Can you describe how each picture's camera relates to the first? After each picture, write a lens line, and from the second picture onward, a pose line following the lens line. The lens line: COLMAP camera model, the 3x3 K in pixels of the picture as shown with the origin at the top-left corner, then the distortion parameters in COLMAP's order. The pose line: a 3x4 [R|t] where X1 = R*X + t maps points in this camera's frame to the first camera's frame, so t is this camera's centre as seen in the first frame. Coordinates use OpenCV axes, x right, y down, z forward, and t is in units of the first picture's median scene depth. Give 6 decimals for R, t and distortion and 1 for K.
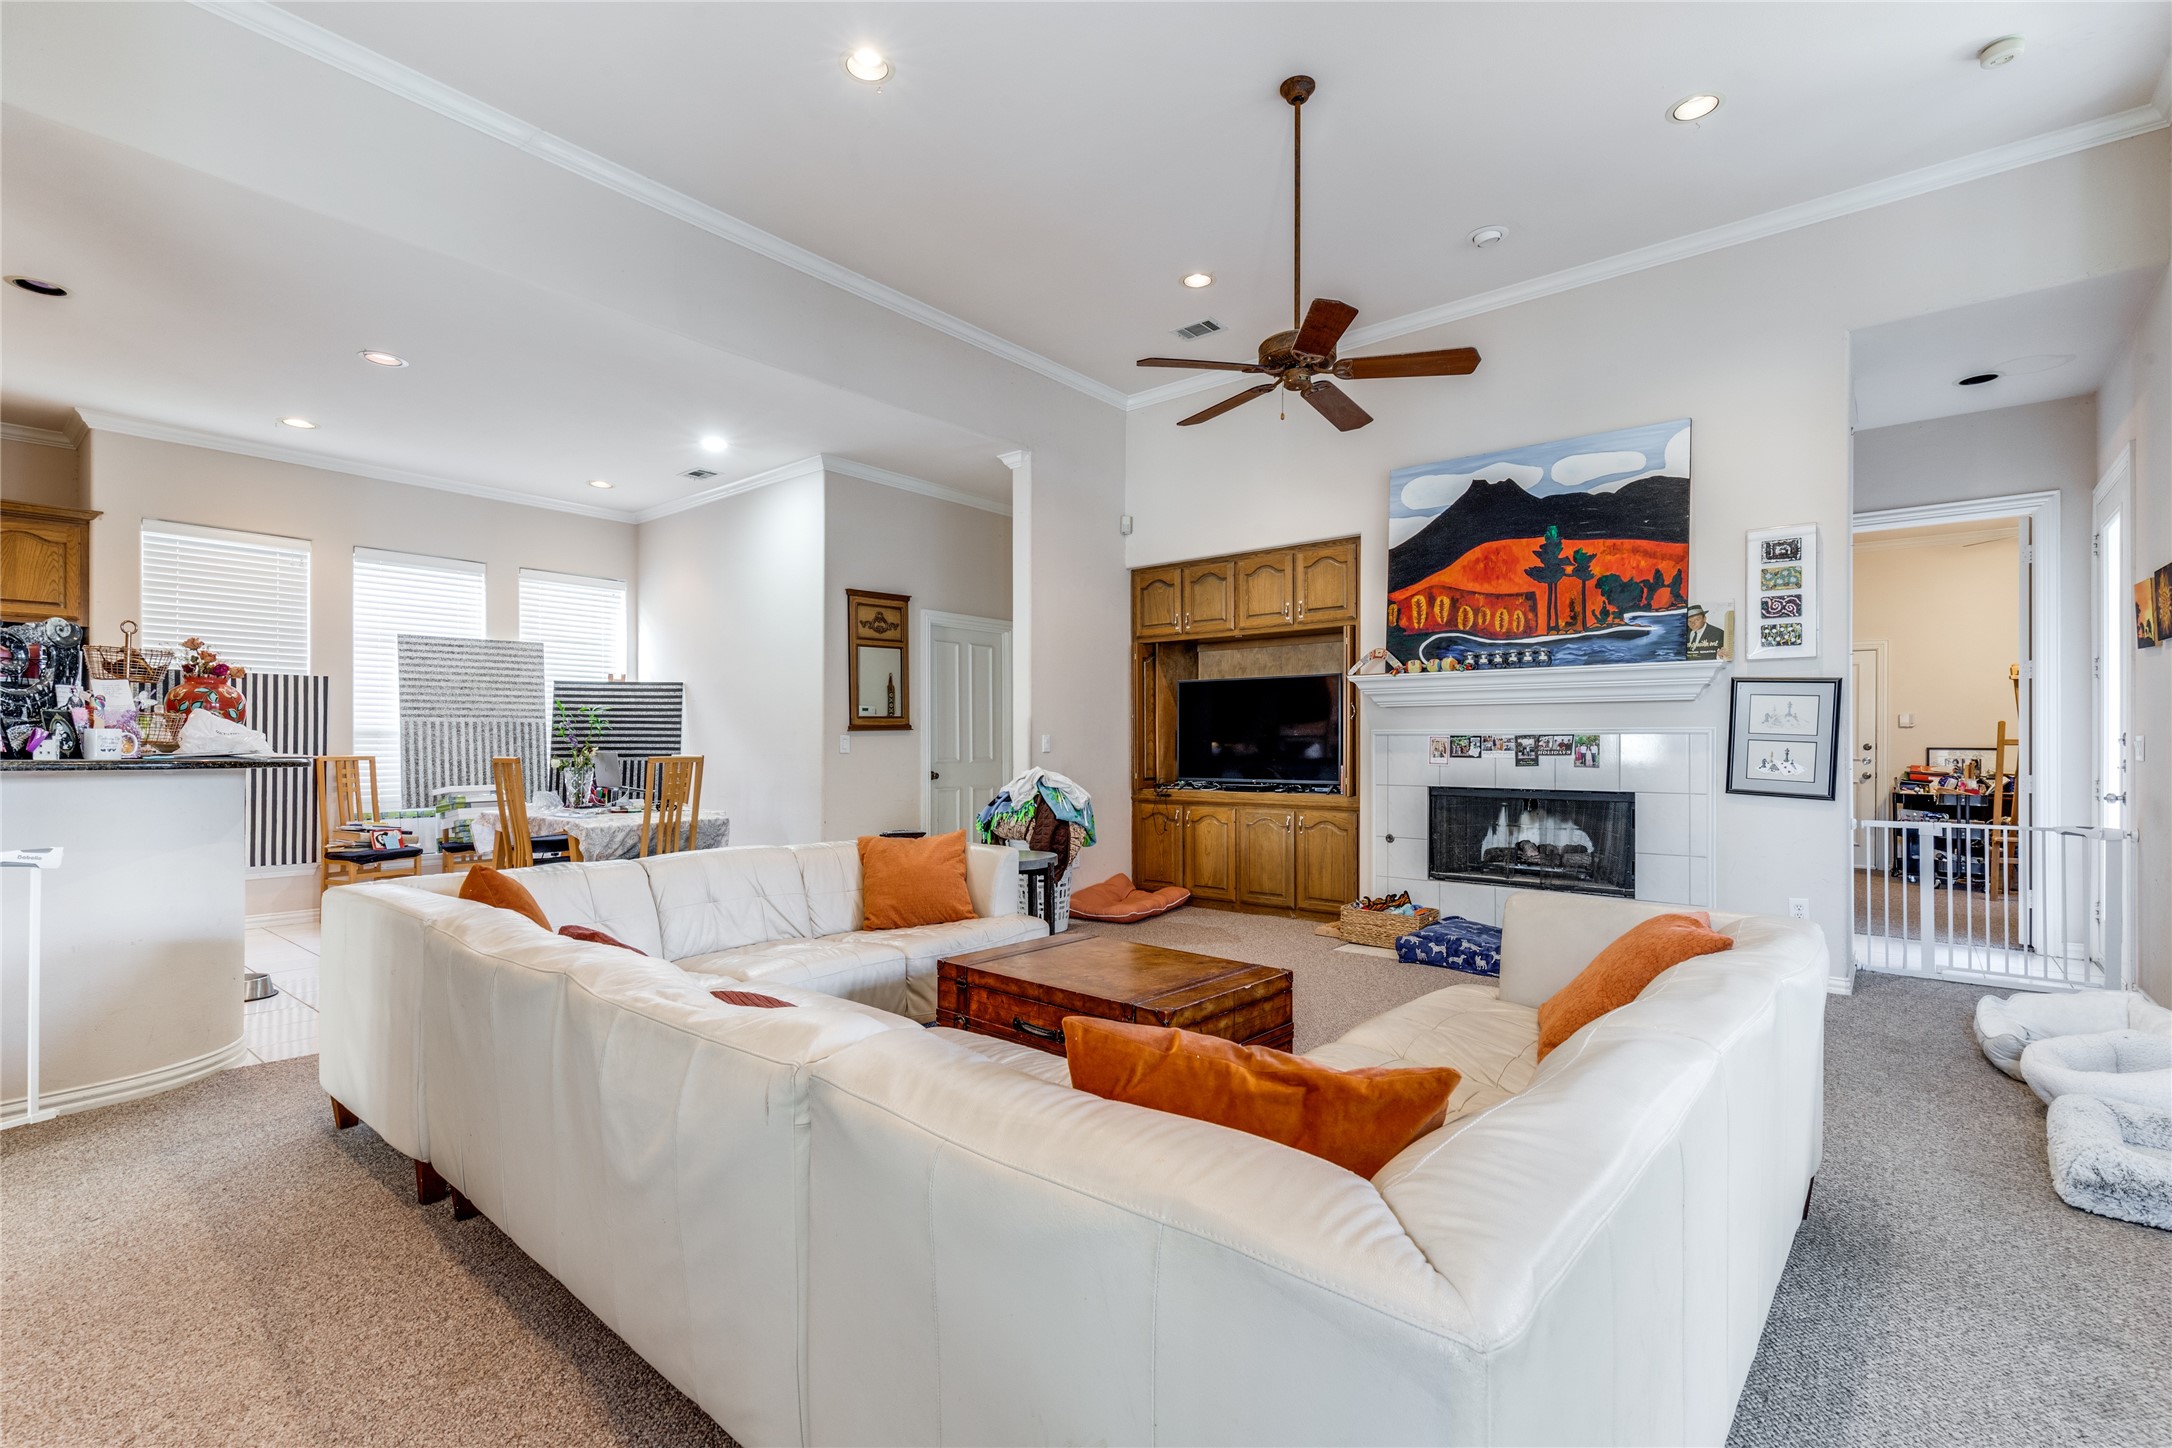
lens RADIAL K [[982.1, 0, 1088.8], [0, 982.1, 738.1], [0, 0, 1]] dist [0.009734, -0.002333]
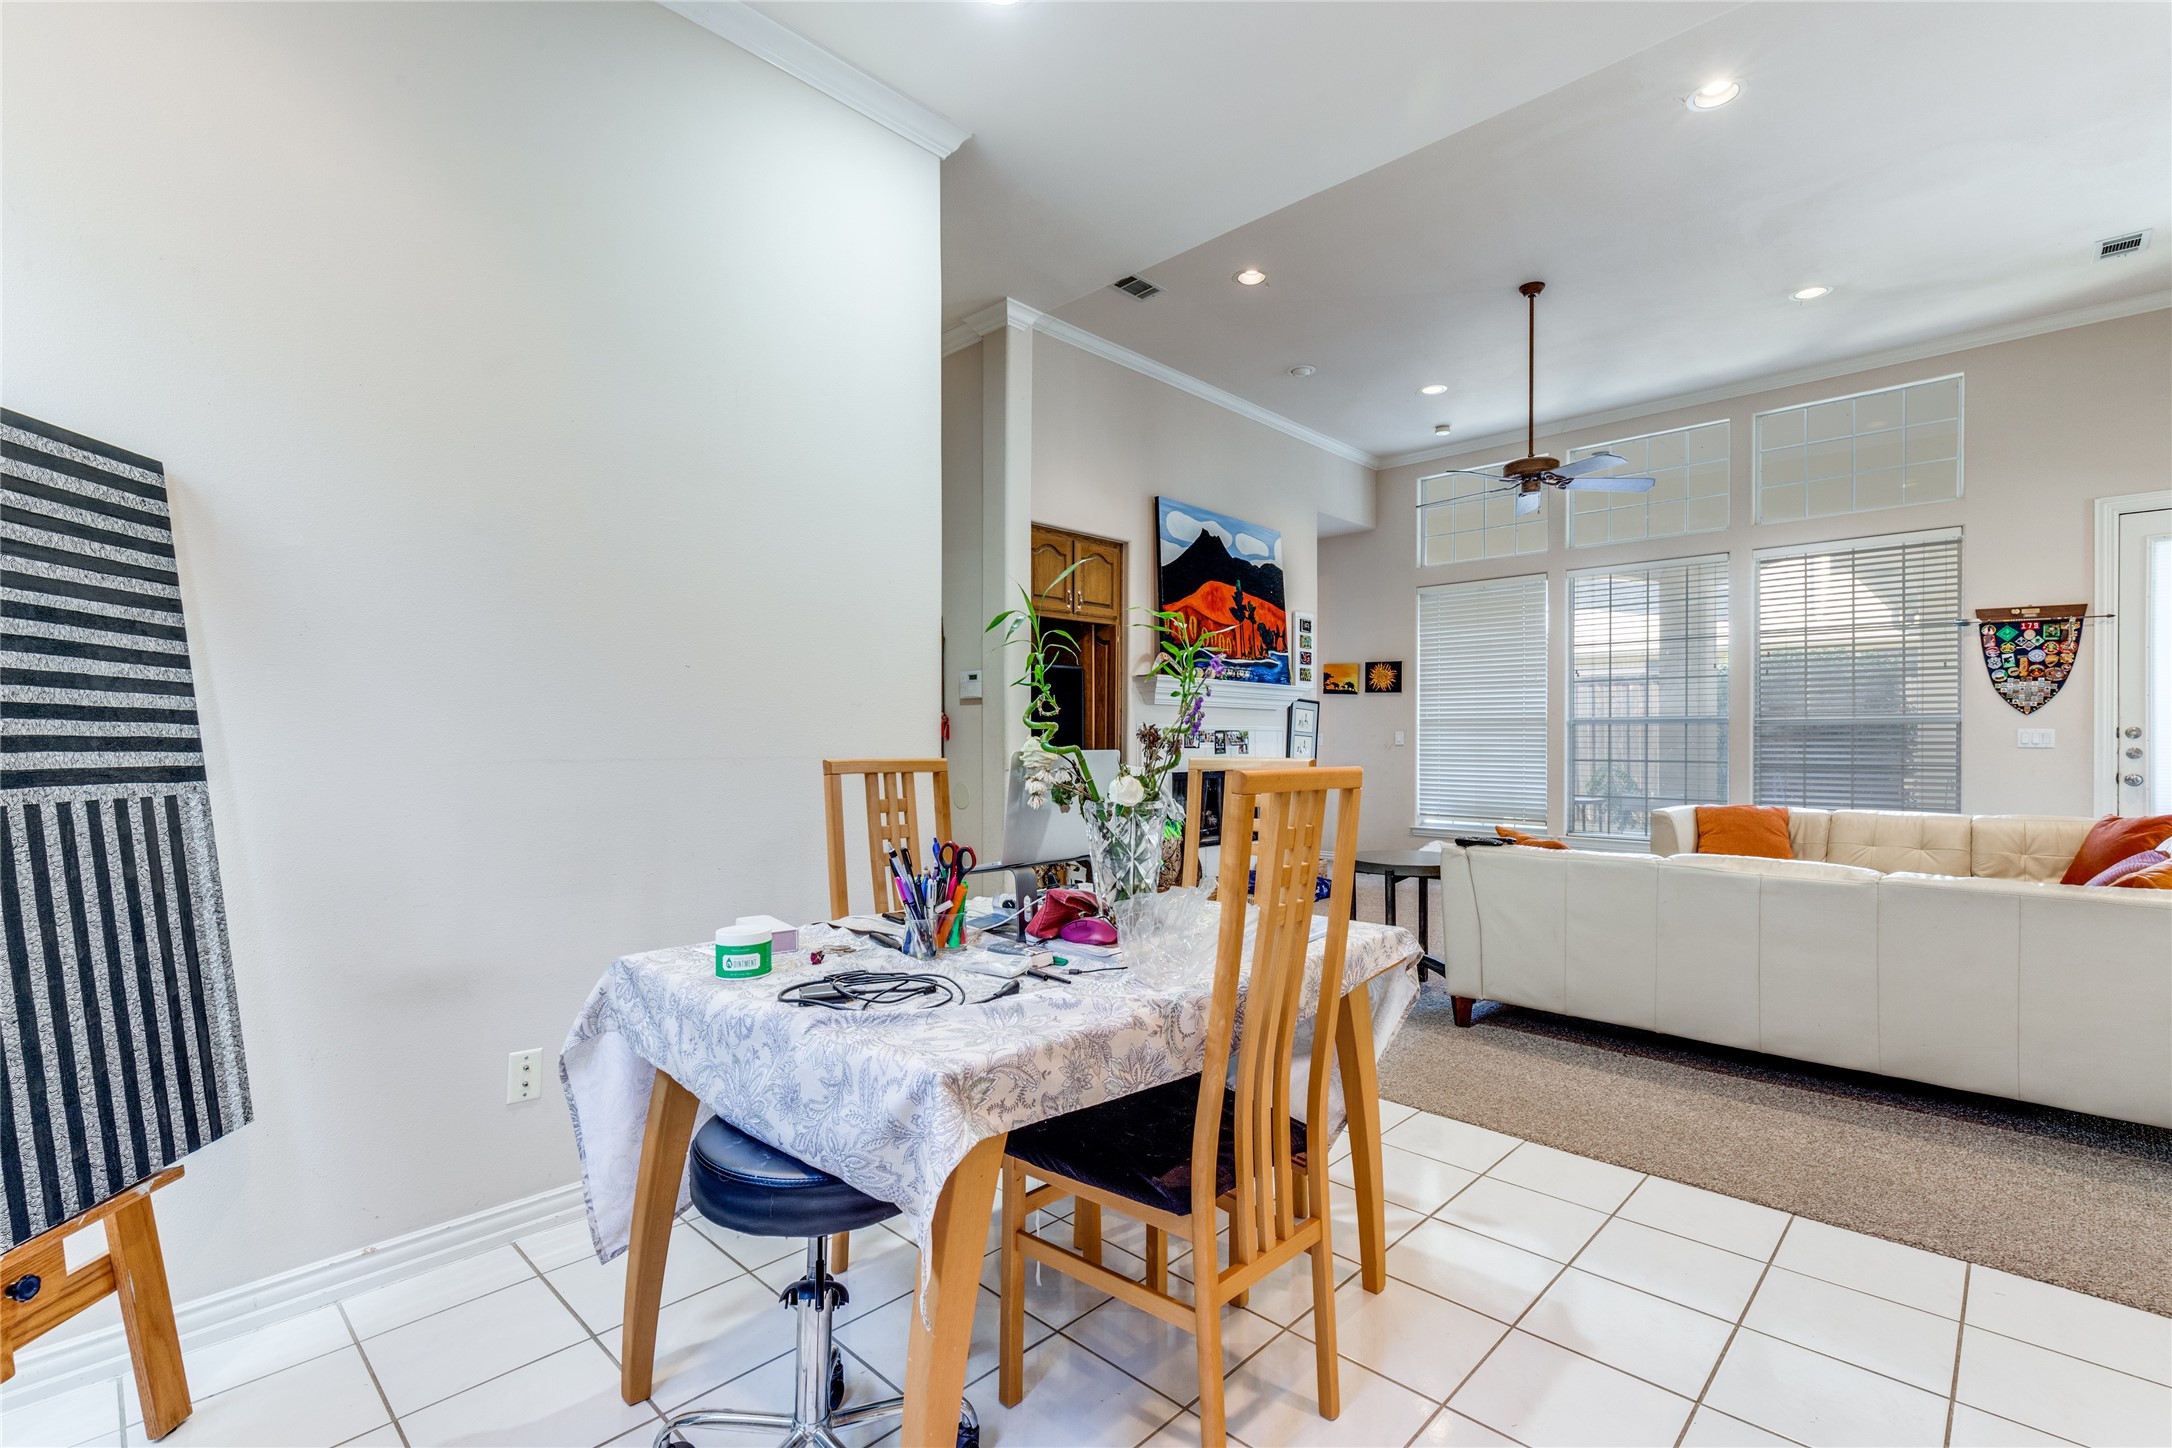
lens RADIAL K [[982.1, 0, 1095.6], [0, 982.1, 735.5], [0, 0, 1]] dist [0.009734, -0.002333]
pose [[0.068133, 0.005126, 0.997663, -0.871231], [-0.008890, 0.999950, -0.004531, 0.010972], [-0.997637, -0.008560, 0.068176, 1.044247]]
